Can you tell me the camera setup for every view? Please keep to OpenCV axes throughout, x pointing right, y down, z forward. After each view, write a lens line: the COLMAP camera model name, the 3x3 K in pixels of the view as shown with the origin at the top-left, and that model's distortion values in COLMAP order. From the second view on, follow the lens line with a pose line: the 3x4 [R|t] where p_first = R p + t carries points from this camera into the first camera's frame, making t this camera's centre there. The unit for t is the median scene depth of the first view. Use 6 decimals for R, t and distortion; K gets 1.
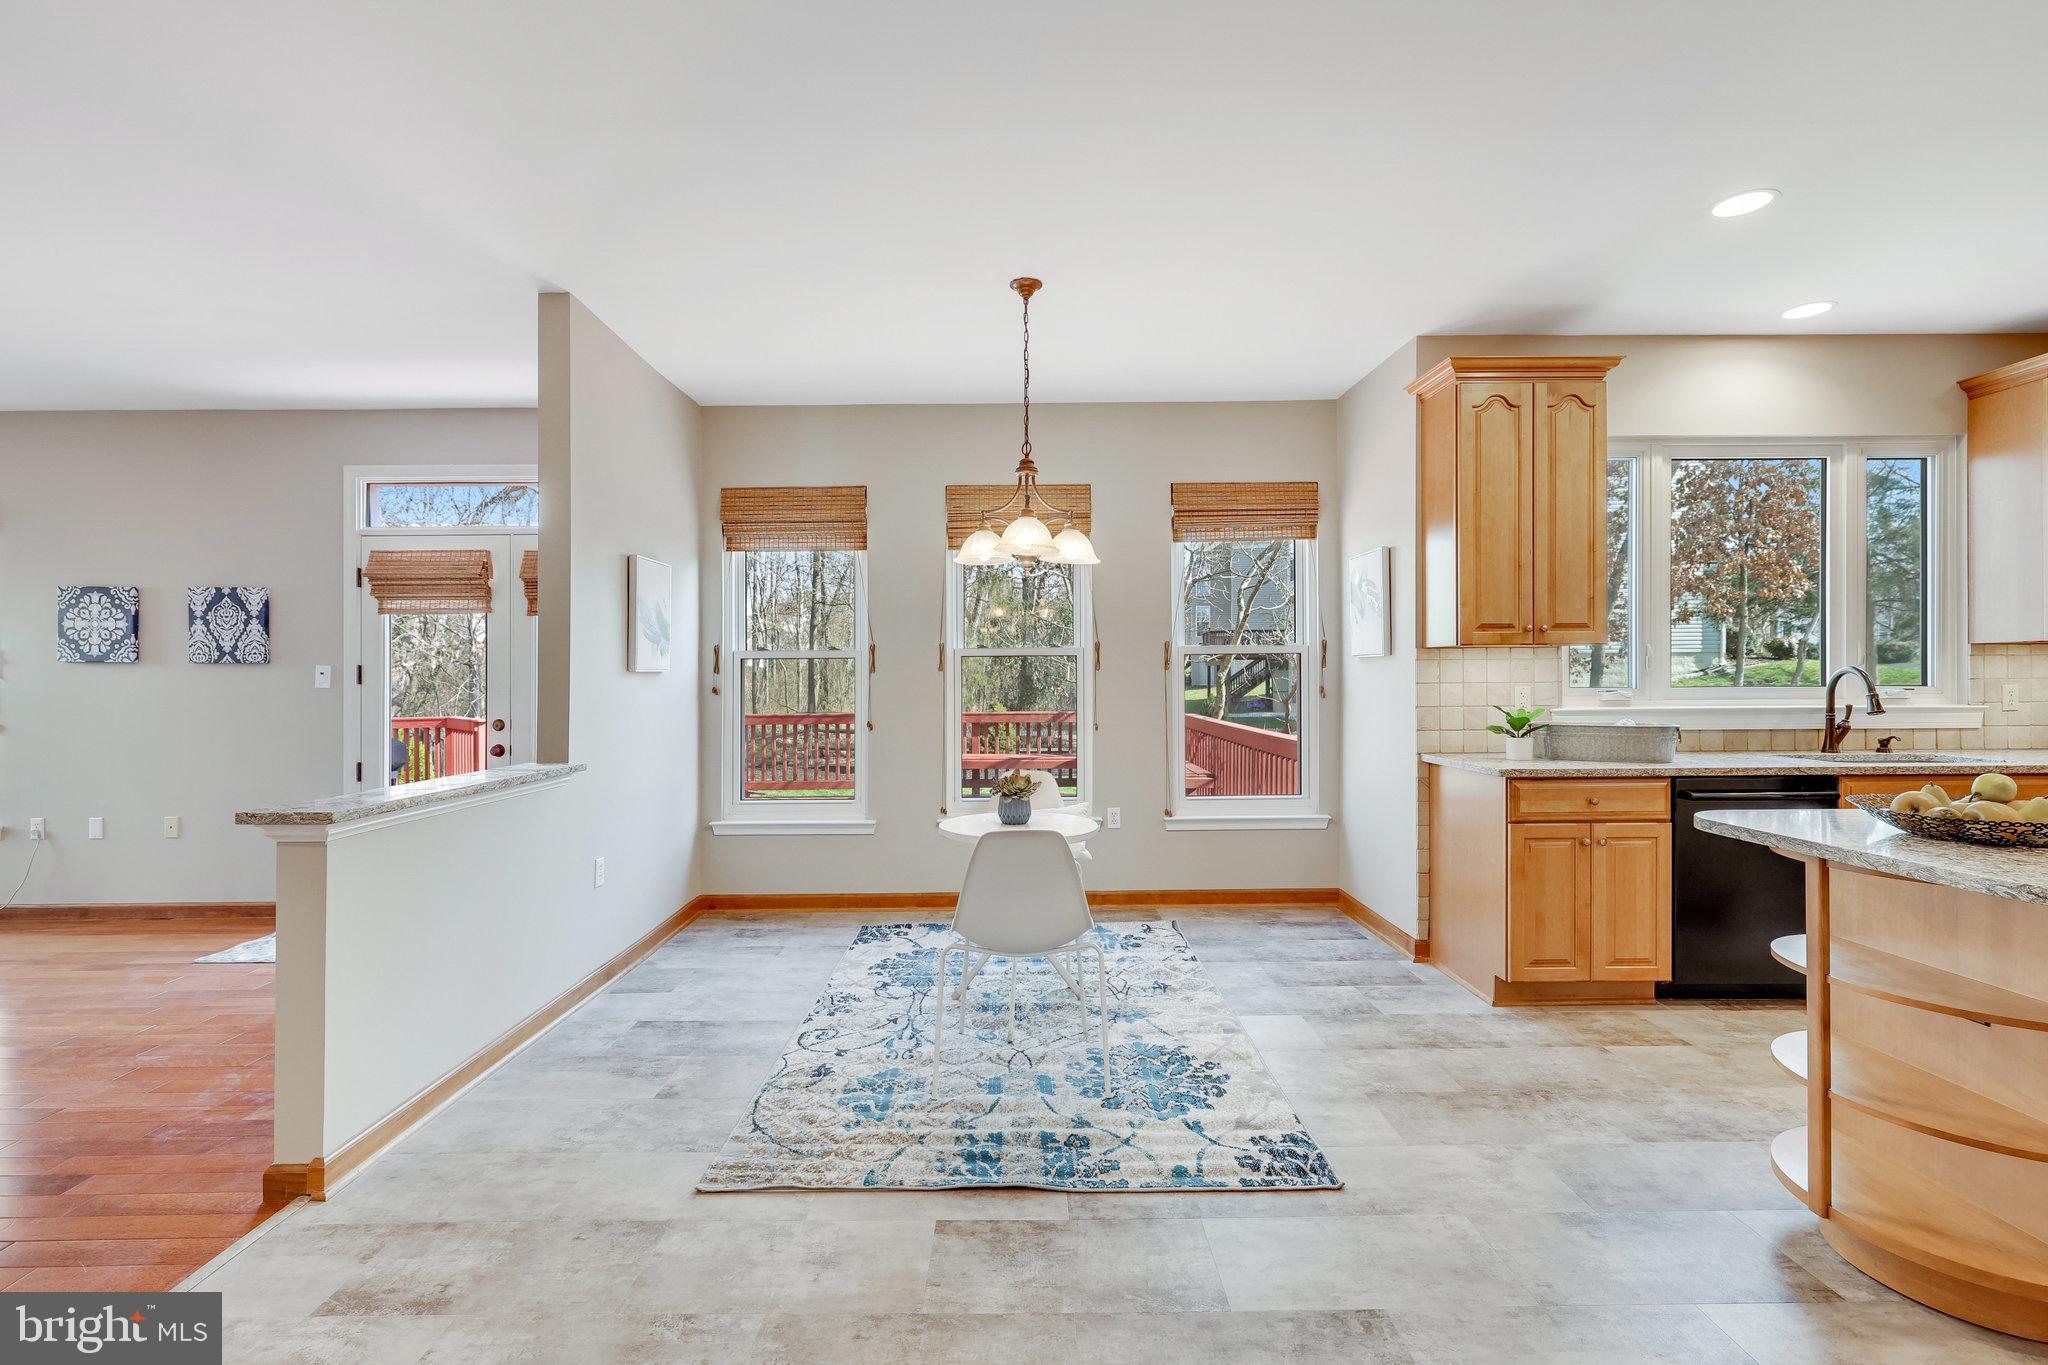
lens RADIAL K [[903.1, 0, 1014.5], [0, 903.1, 676.0], [0, 0, 1]] dist [0.001170, -0.000257]
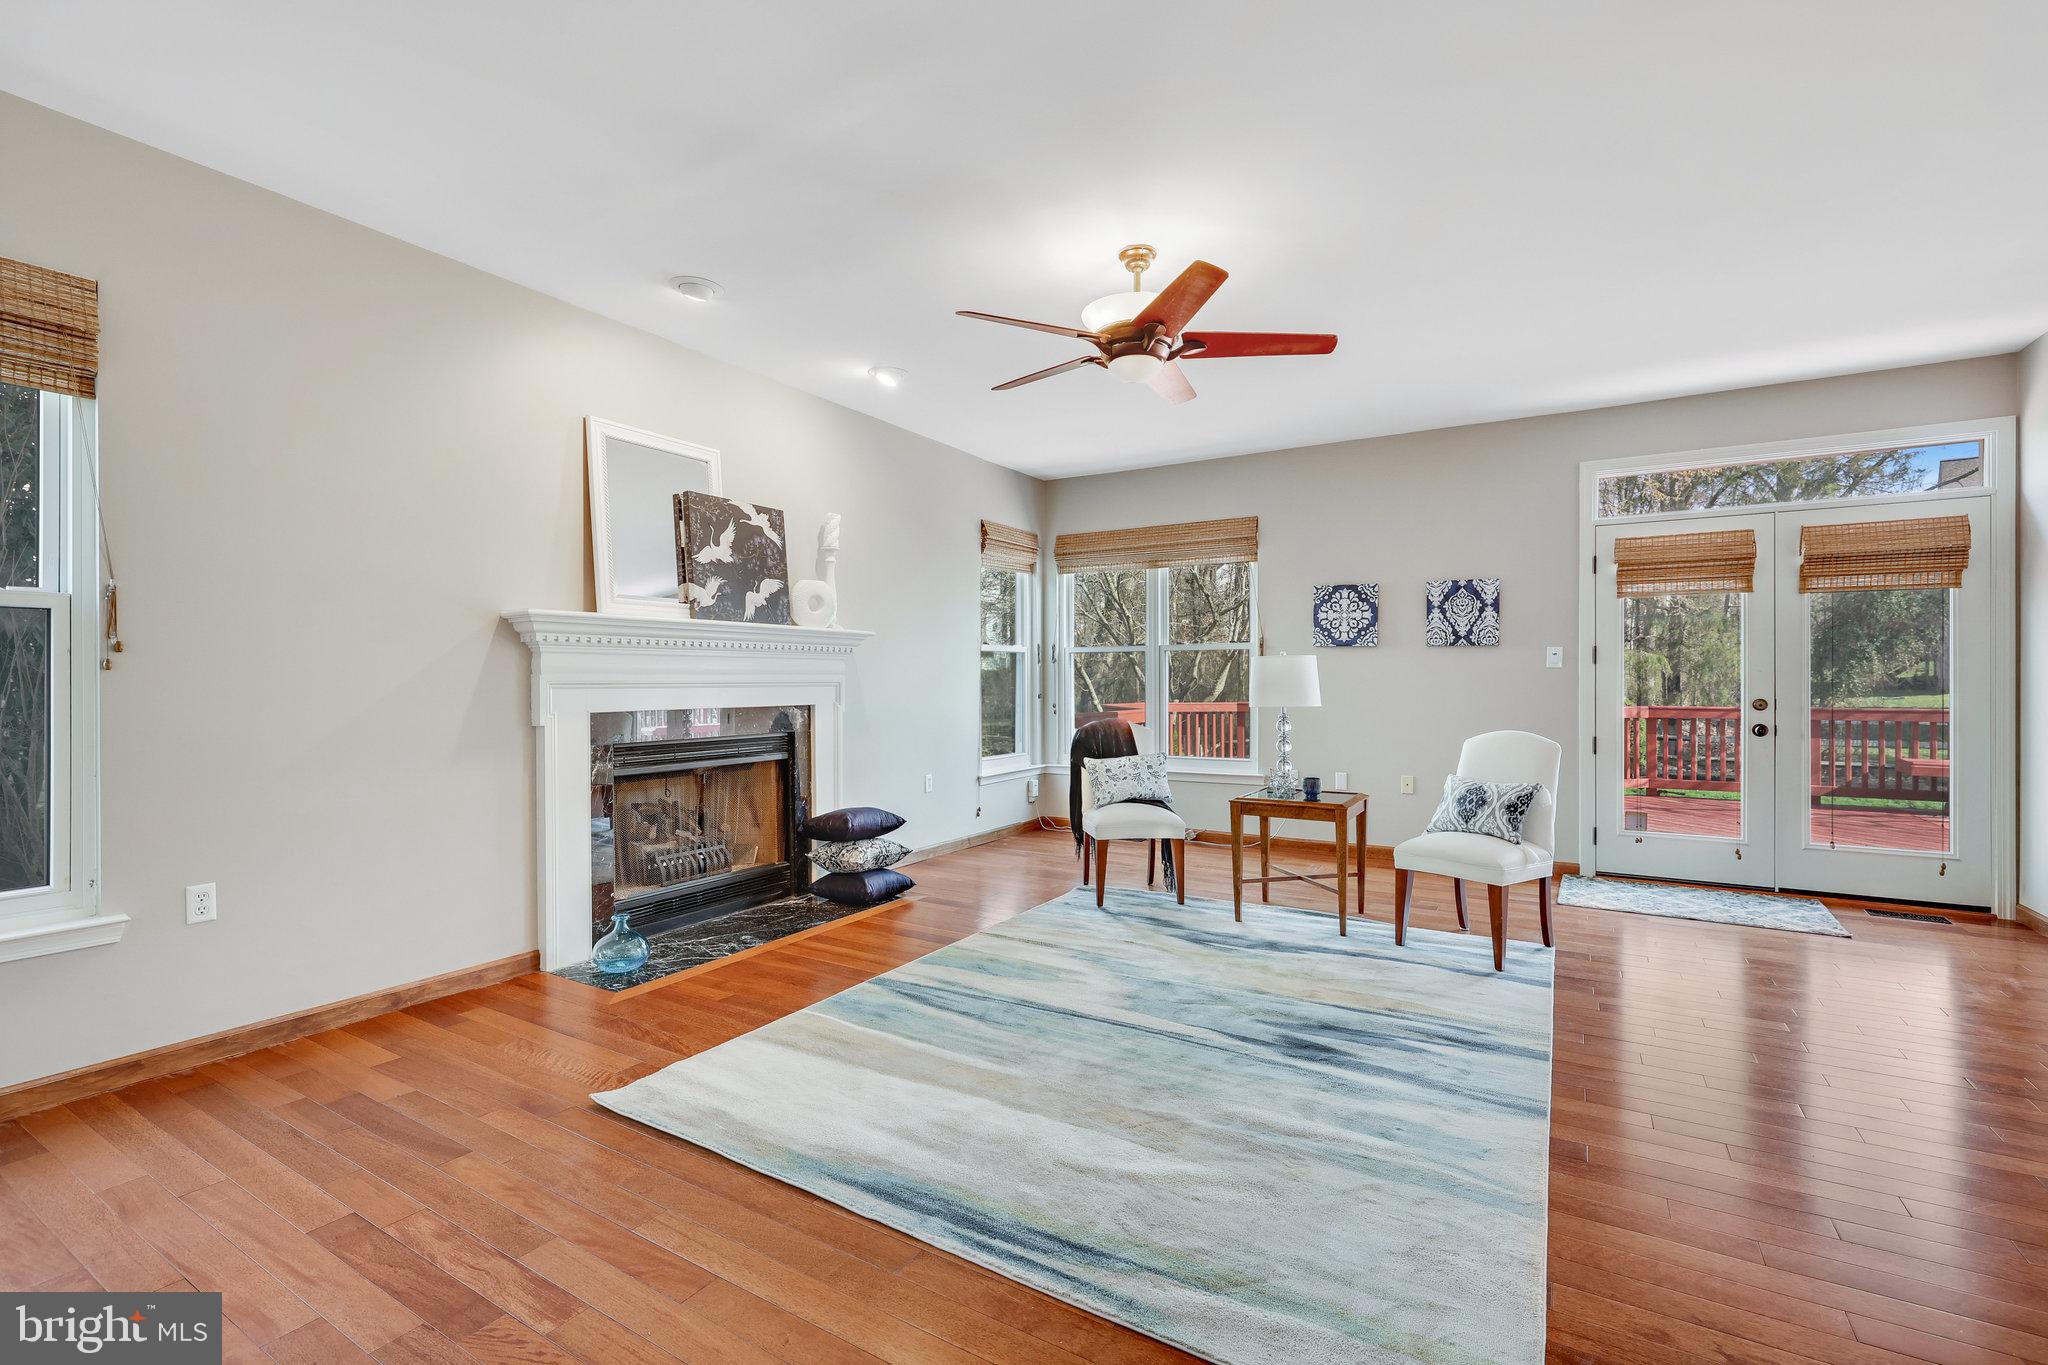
lens RADIAL K [[903.1, 0, 1010.3], [0, 903.1, 676.9], [0, 0, 1]] dist [0.001170, -0.000257]
pose [[0.850252, 0.005771, -0.526344, -0.785680], [-0.002125, 0.999969, 0.007532, 0.018909], [0.526372, -0.005285, 0.850238, -0.294674]]
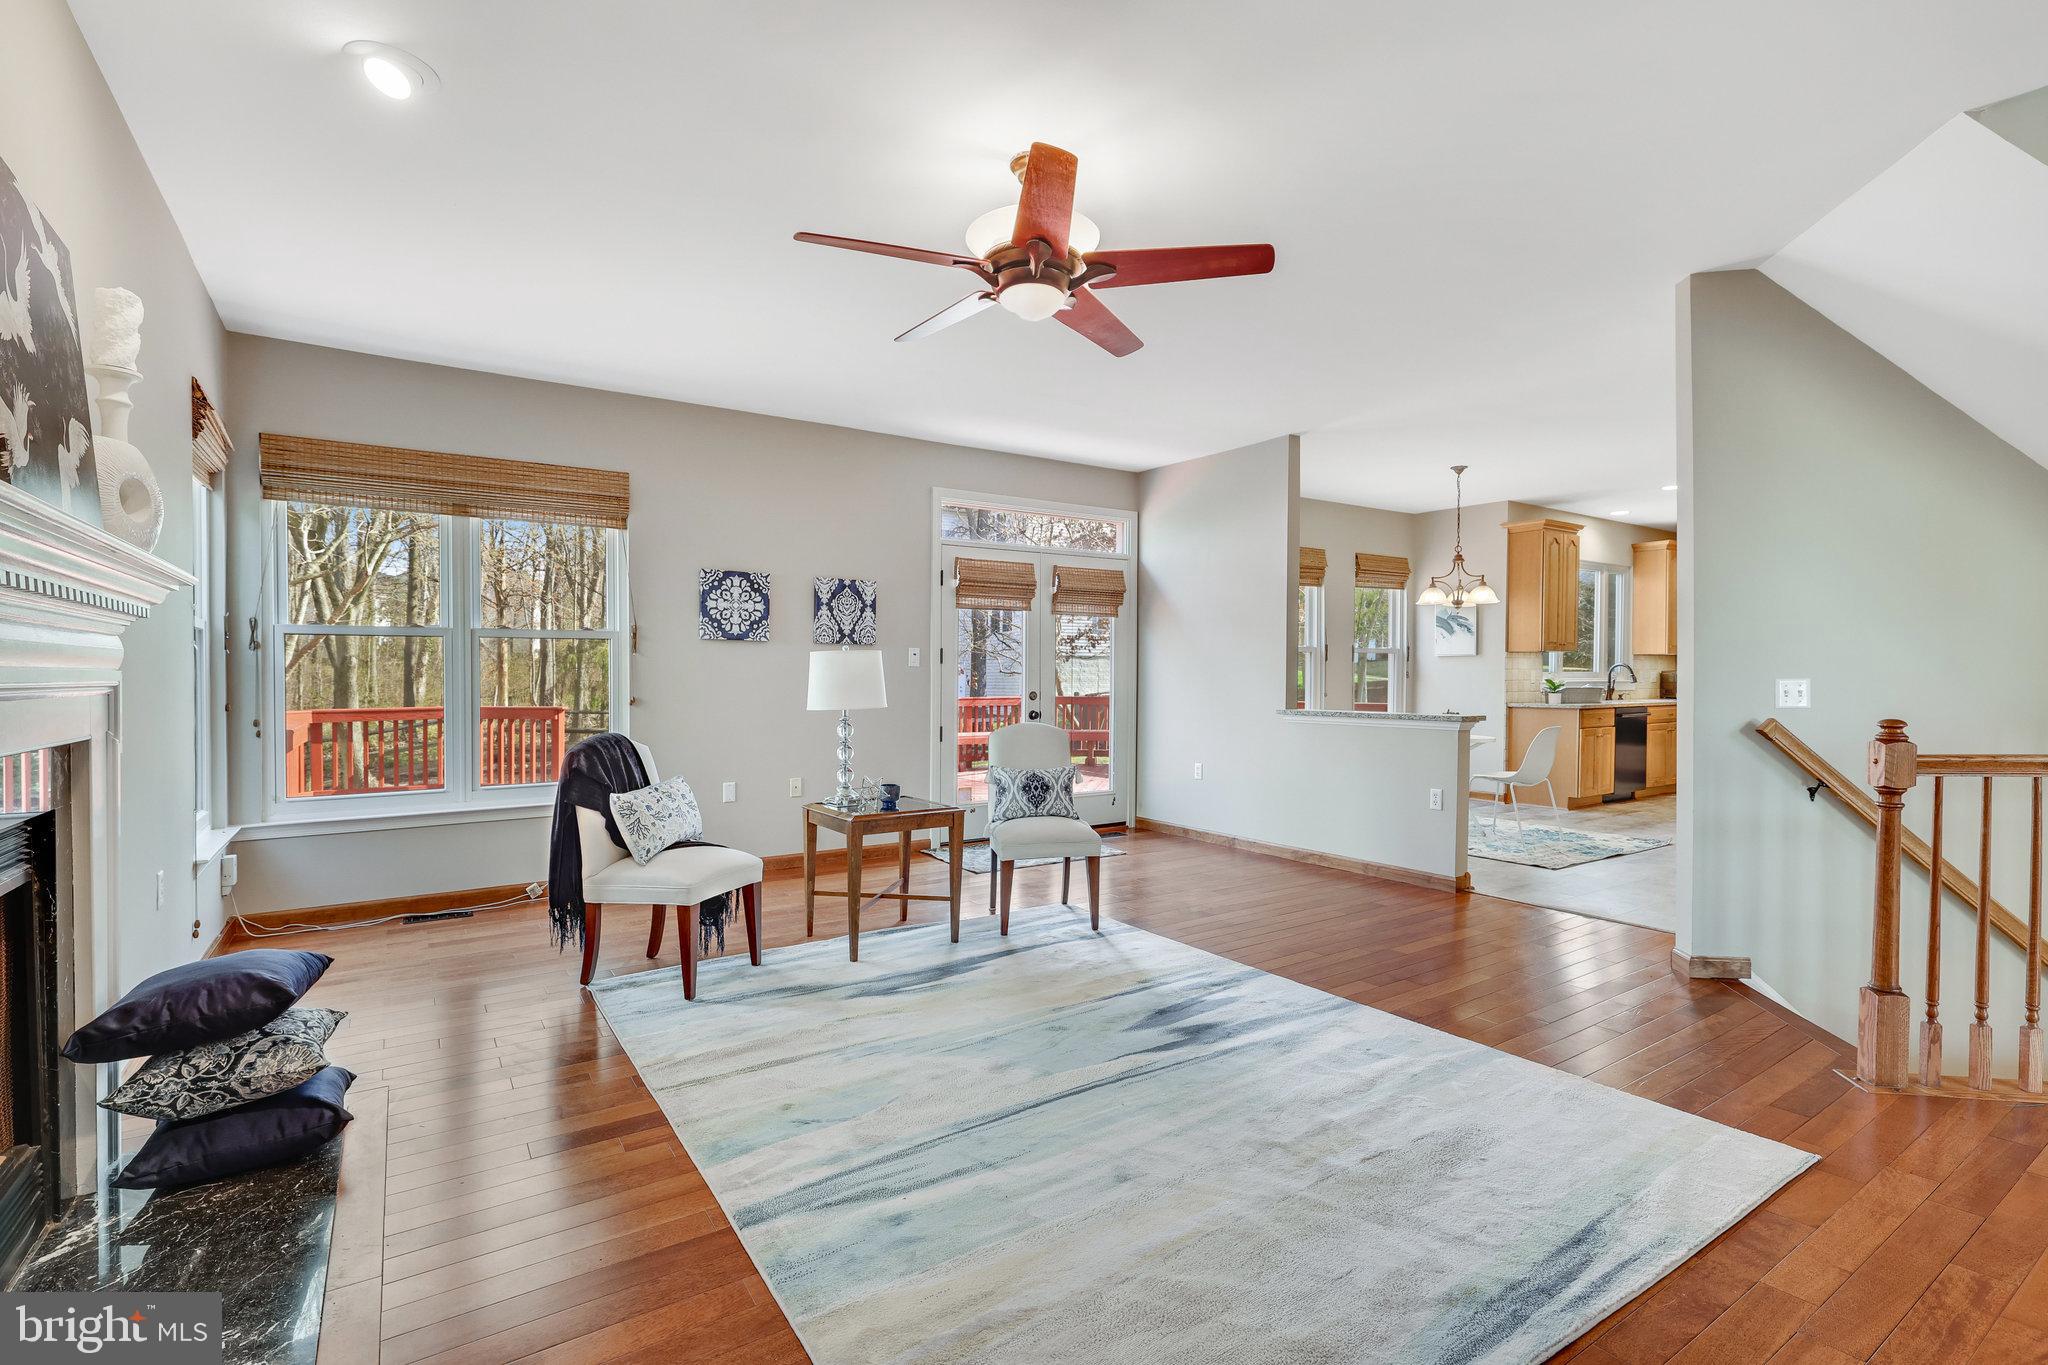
lens RADIAL K [[939.4, 0, 1032.0], [0, 939.4, 676.7], [0, 0, 1]] dist [-0.002270, 0.000422]
pose [[0.831700, 0.005741, 0.555196, -1.401846], [-0.008420, 0.999962, 0.002273, 0.024346], [-0.555162, -0.006565, 0.831717, -0.151773]]
